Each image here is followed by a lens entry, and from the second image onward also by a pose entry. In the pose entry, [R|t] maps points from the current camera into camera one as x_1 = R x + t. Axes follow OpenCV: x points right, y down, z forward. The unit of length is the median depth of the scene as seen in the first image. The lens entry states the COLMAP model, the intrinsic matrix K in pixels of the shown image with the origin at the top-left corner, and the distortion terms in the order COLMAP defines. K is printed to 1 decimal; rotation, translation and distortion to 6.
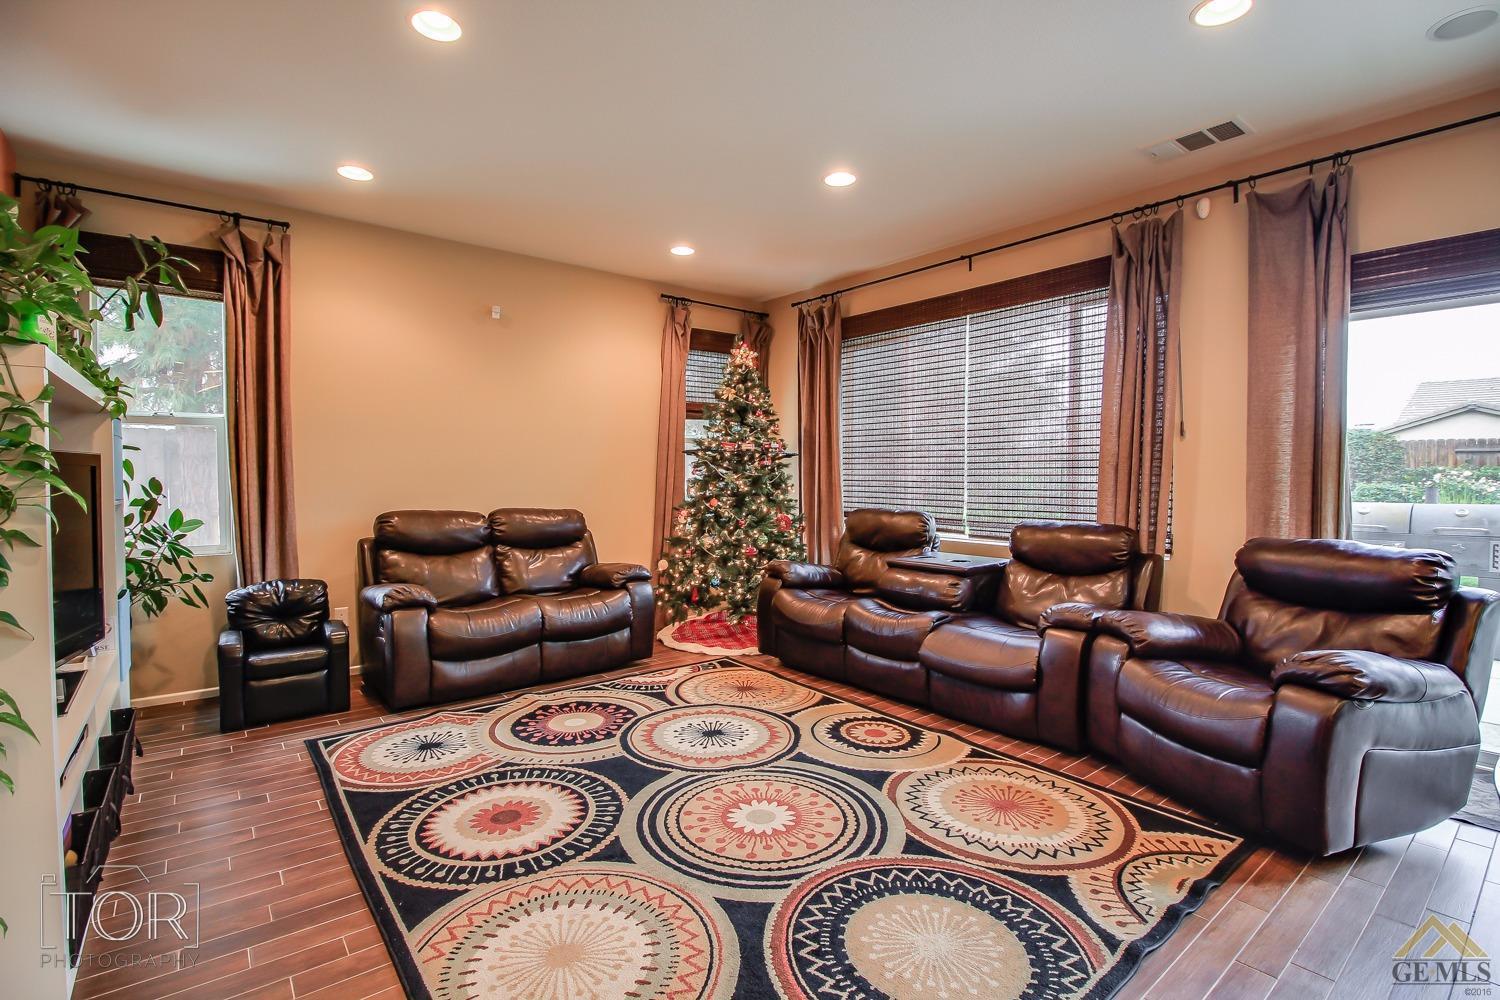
lens RADIAL K [[703.3, 0, 726.3], [0, 703.3, 492.5], [0, 0, 1]] dist [-0.012997, -0.004242]
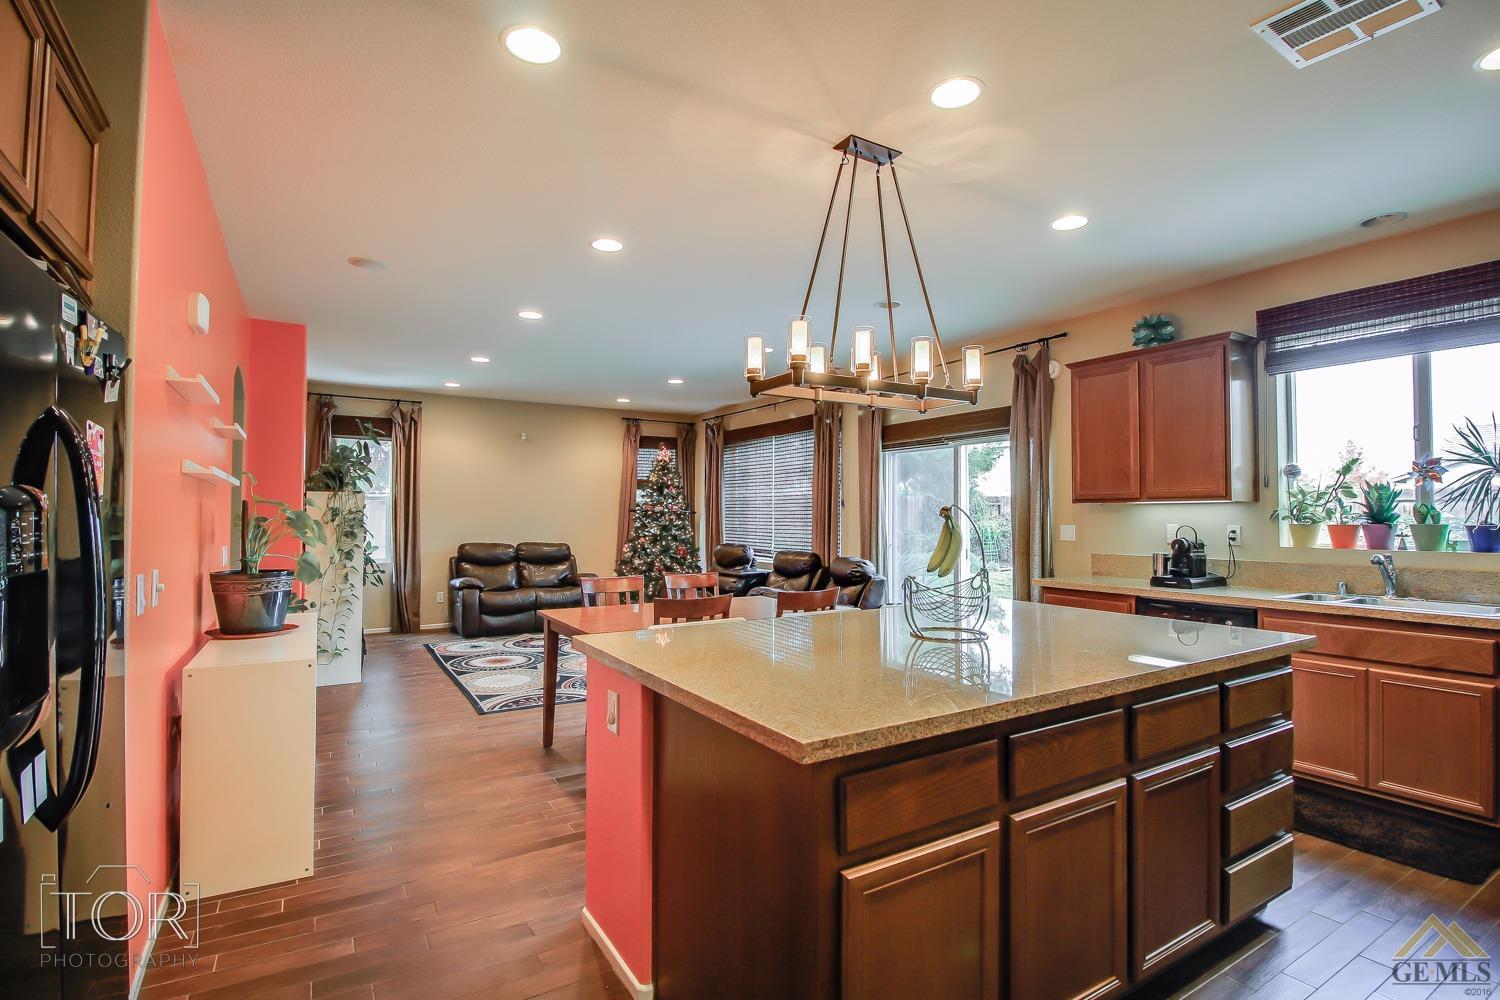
lens RADIAL K [[703.3, 0, 724.1], [0, 703.3, 489.3], [0, 0, 1]] dist [-0.012997, -0.004242]
pose [[0.991020, -0.004175, -0.133647, 0.566907], [-0.004068, 0.998109, -0.061342, -0.006258], [0.133650, 0.061335, 0.989129, -0.970194]]
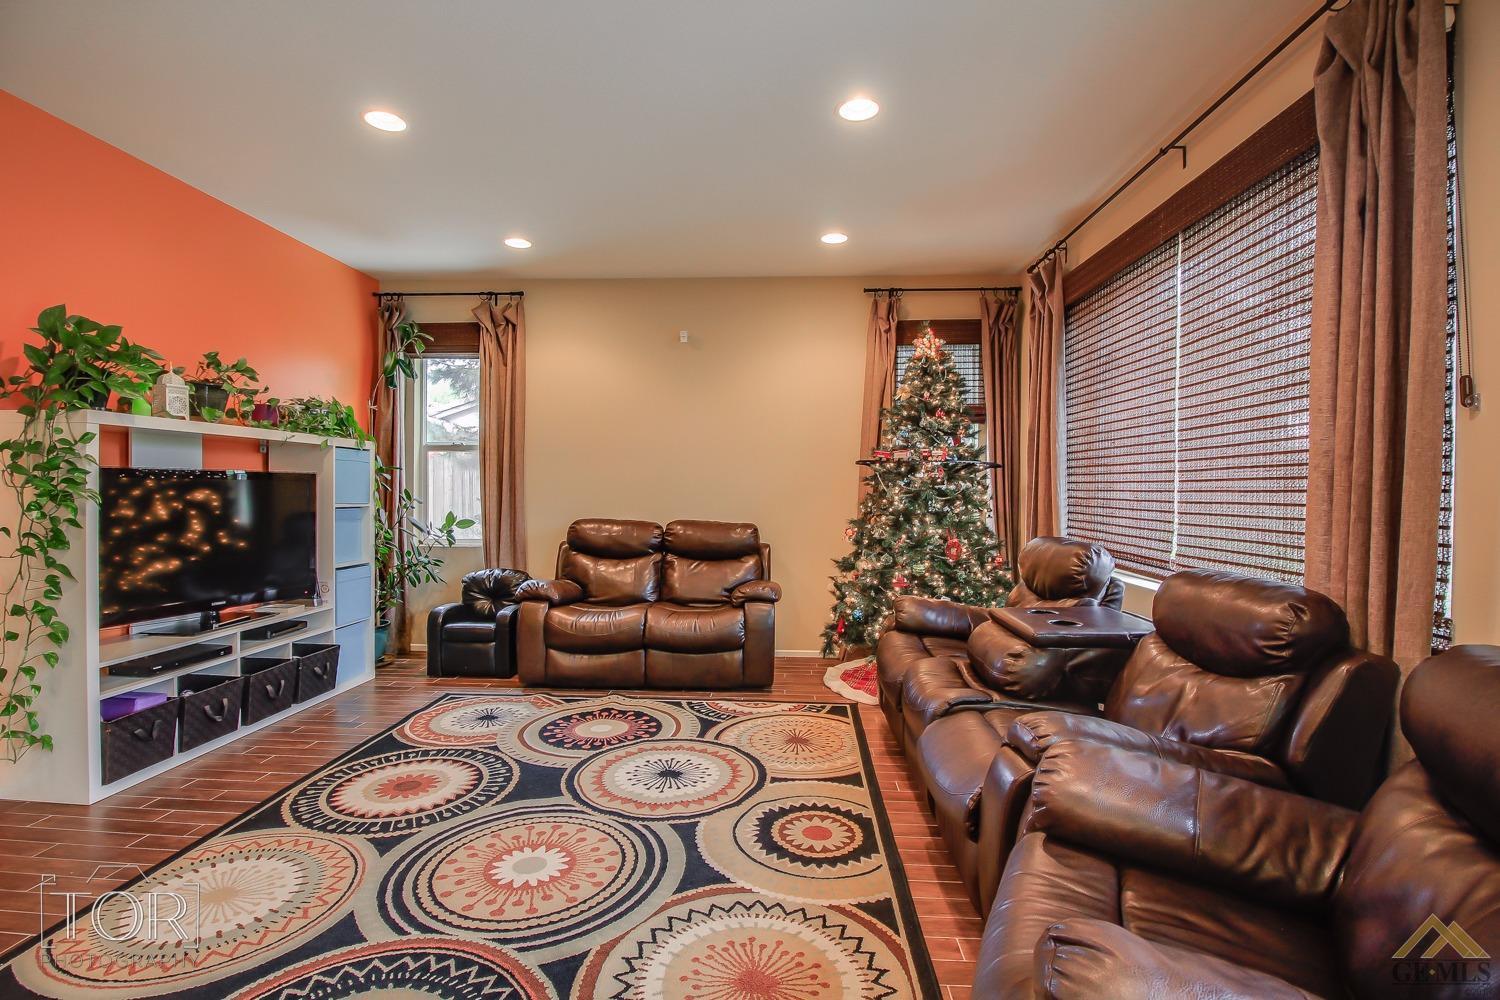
lens RADIAL K [[703.3, 0, 739.0], [0, 703.3, 490.1], [0, 0, 1]] dist [-0.012997, -0.004242]
pose [[0.748397, 0.004602, -0.663235, 0.574033], [-0.020375, 0.999664, -0.016055, -0.008726], [0.662938, 0.025529, 0.748239, 0.332773]]
